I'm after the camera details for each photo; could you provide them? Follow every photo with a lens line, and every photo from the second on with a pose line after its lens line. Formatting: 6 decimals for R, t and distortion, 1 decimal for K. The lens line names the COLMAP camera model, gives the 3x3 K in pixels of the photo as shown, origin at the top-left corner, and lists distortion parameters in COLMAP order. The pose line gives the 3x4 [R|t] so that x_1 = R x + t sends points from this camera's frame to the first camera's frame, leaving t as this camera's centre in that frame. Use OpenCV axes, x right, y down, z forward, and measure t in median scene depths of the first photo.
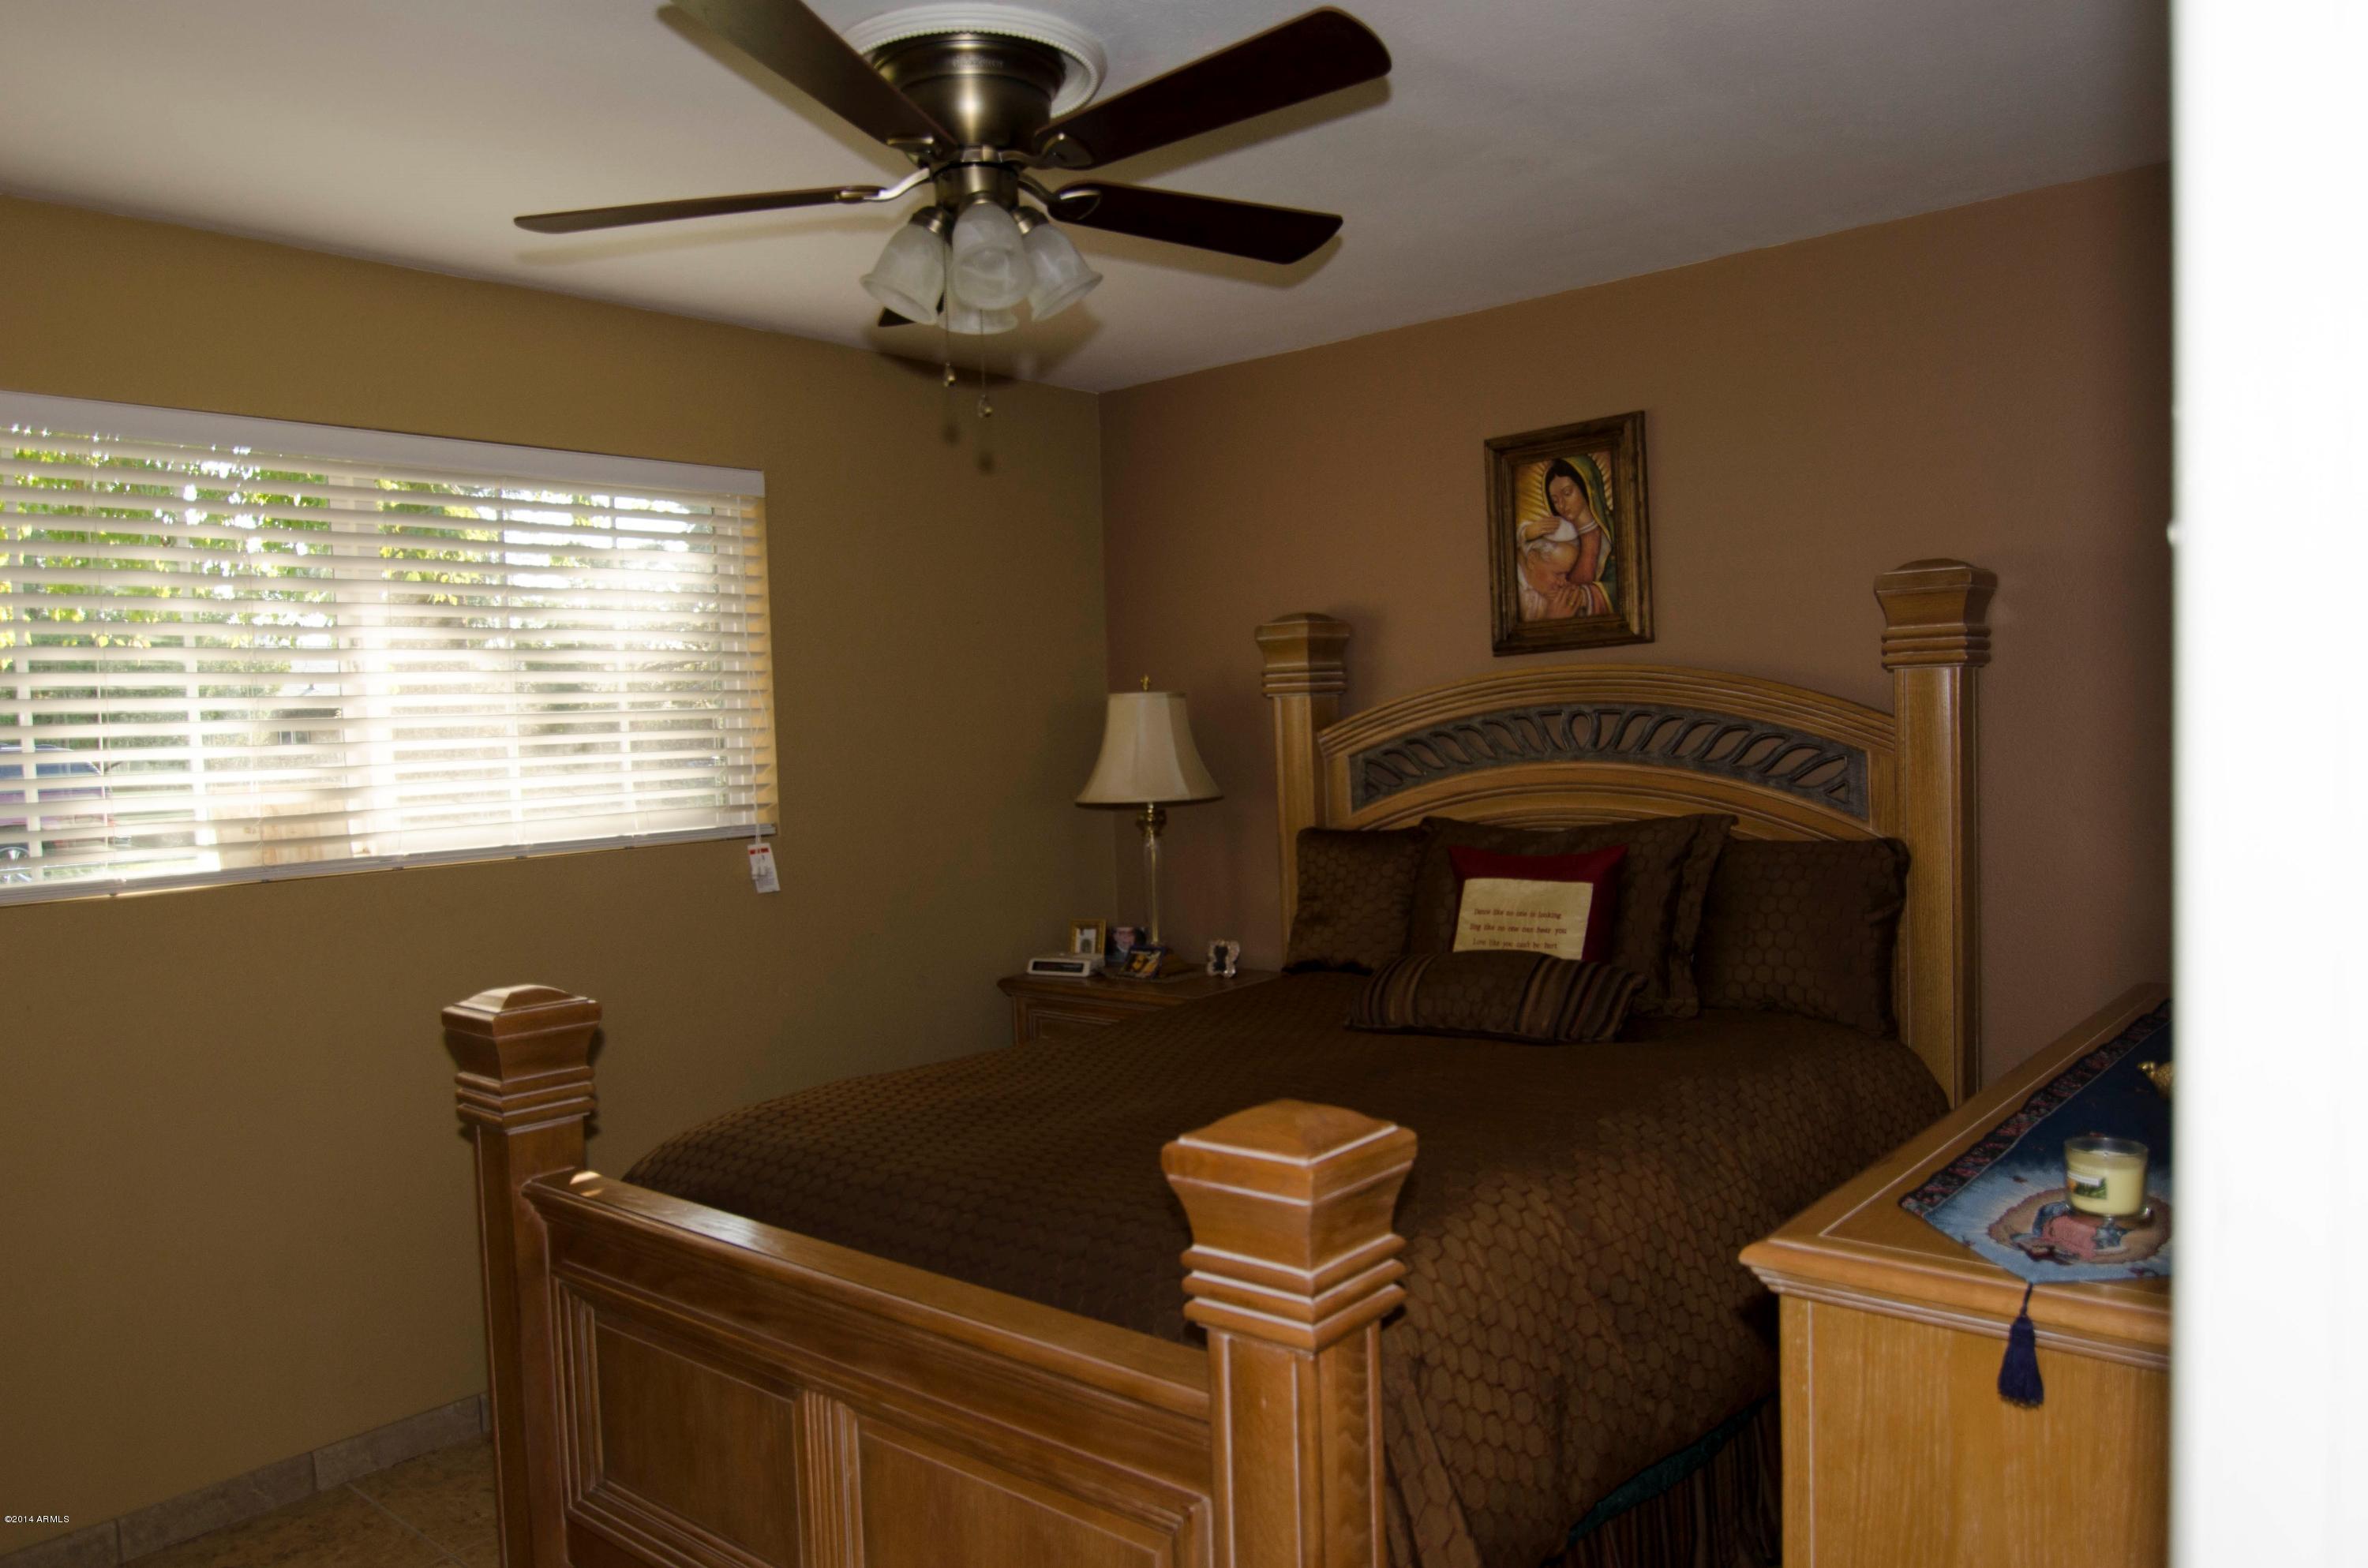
lens RADIAL K [[1600.0, 0, 1182.0], [0, 1600.0, 811.7], [0, 0, 1]] dist [0.004479, -0.018341]
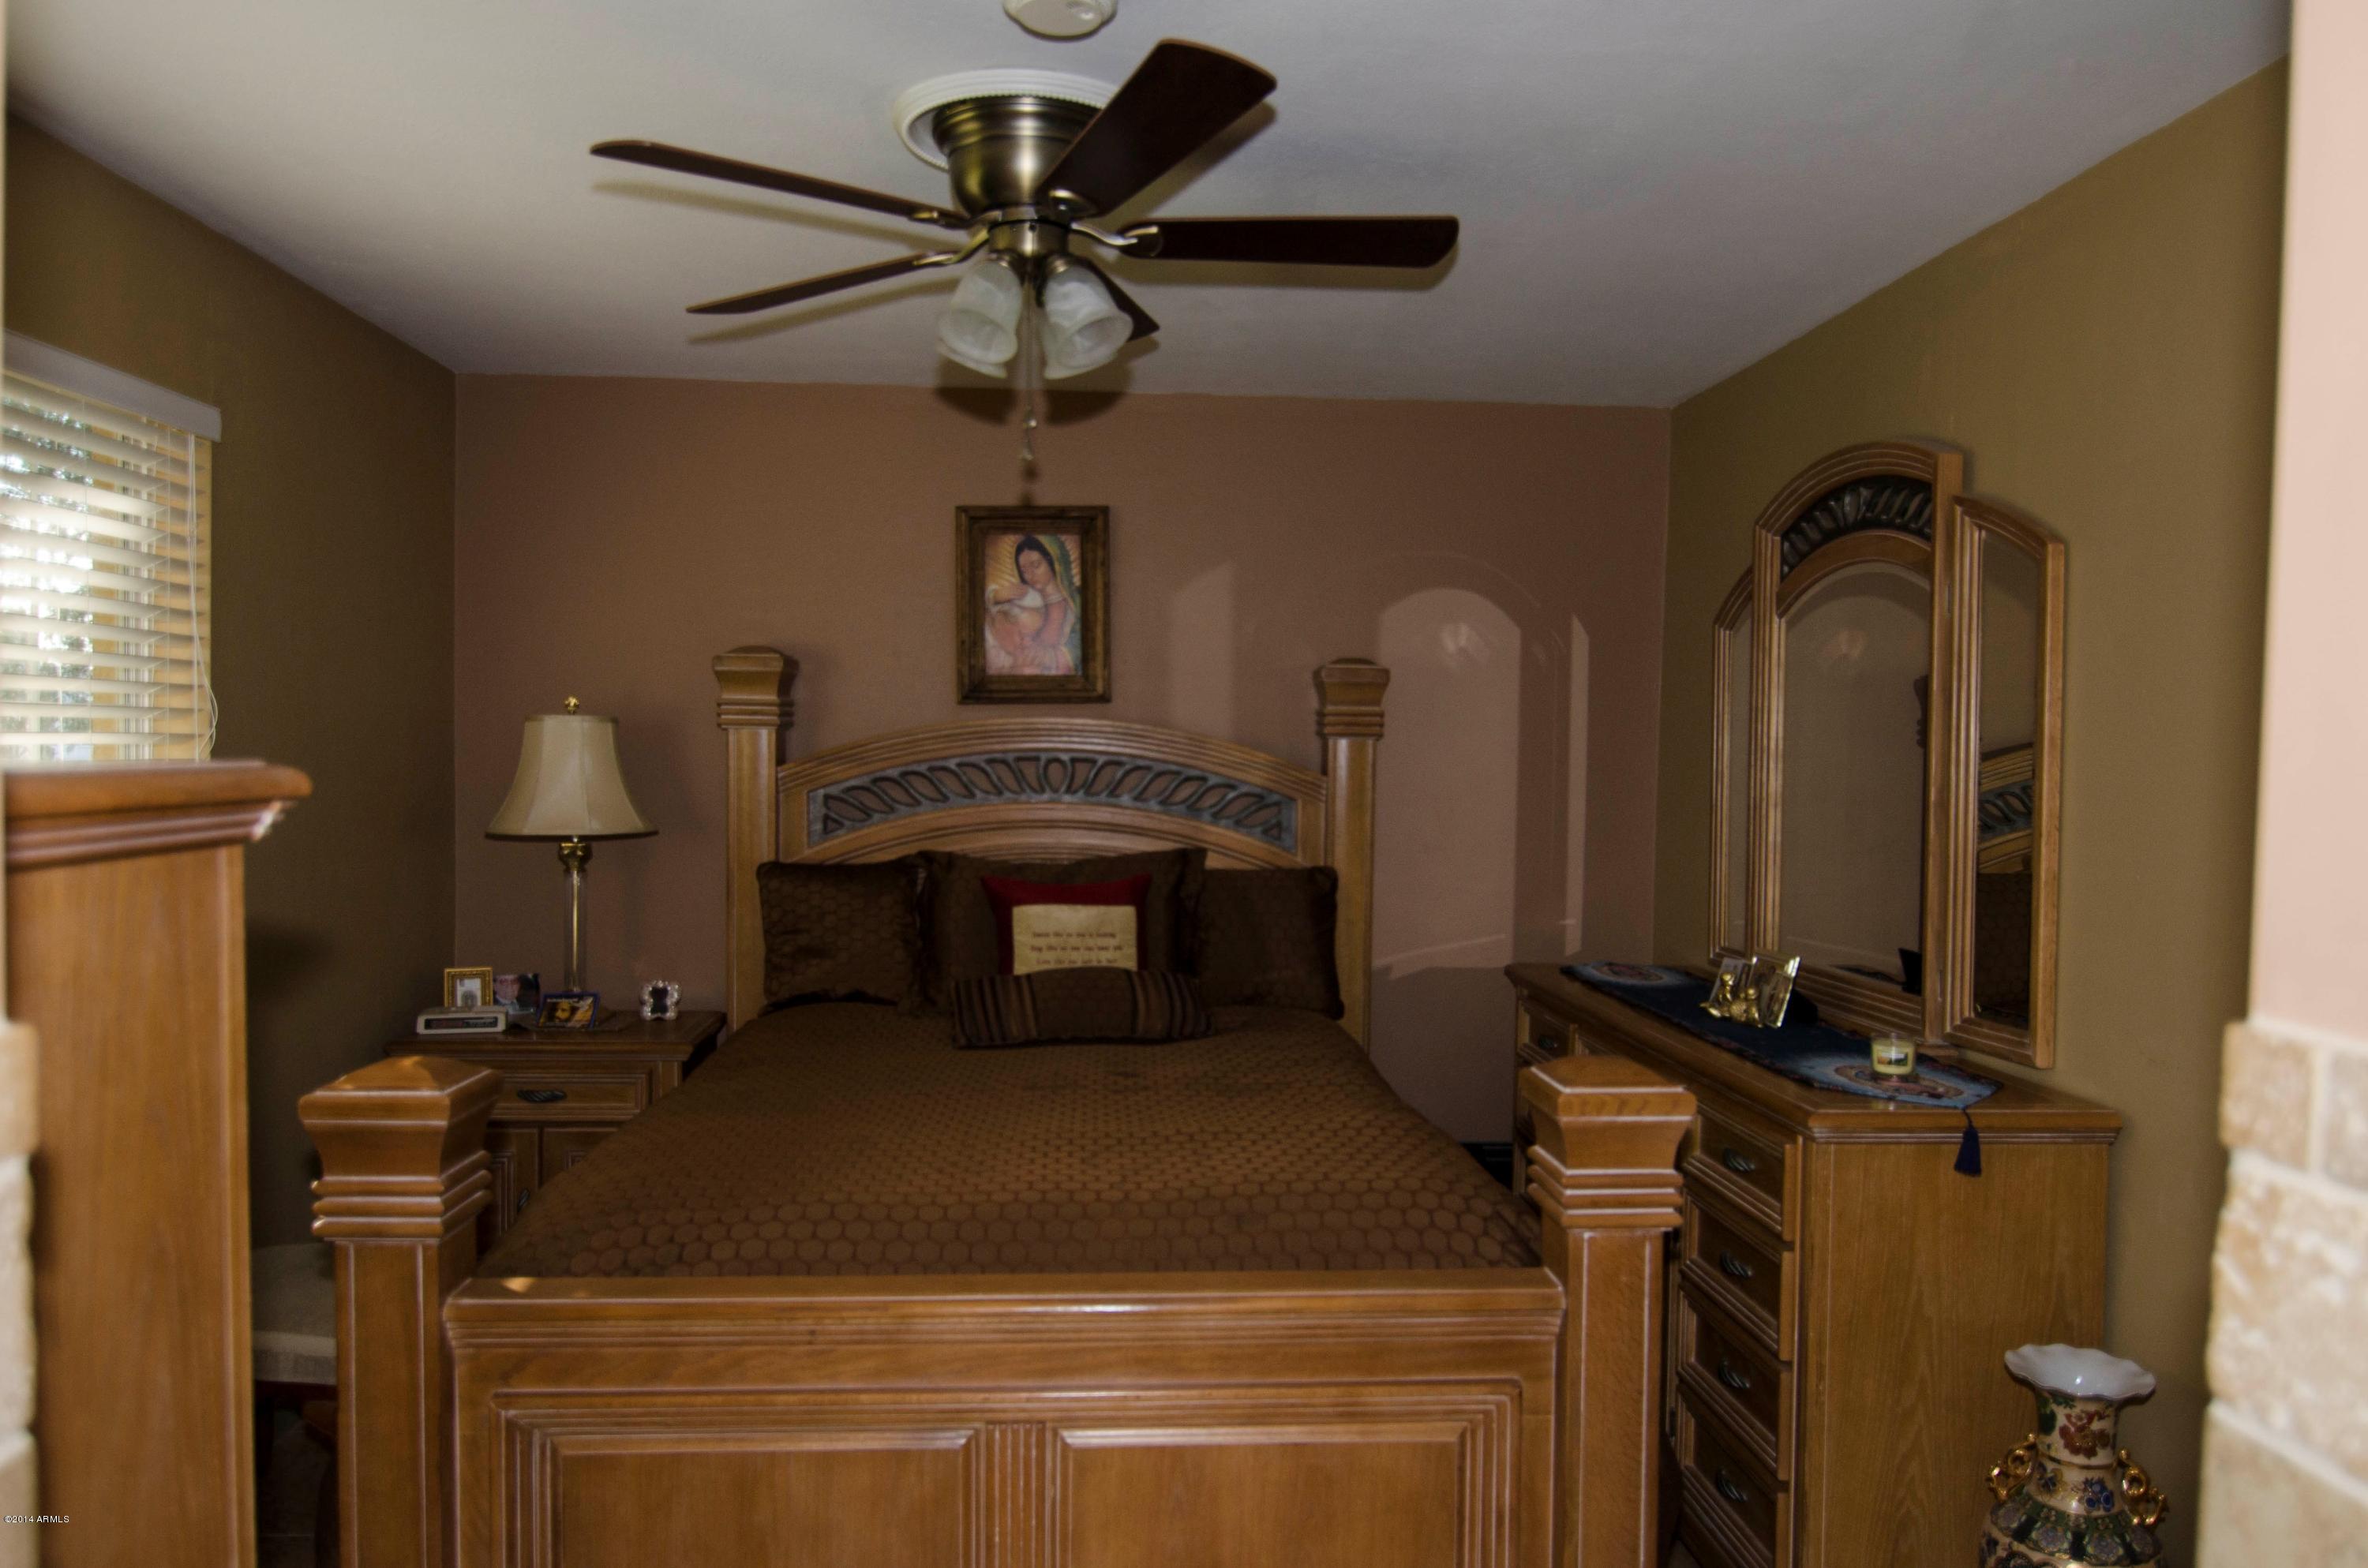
lens RADIAL K [[1600.0, 0, 1182.0], [0, 1600.0, 811.7], [0, 0, 1]] dist [0.004479, -0.018341]
pose [[0.716887, 0.016679, 0.696990, -0.470633], [-0.000028, 0.999714, -0.023894, 0.002838], [-0.697190, 0.017110, 0.716683, 0.114124]]
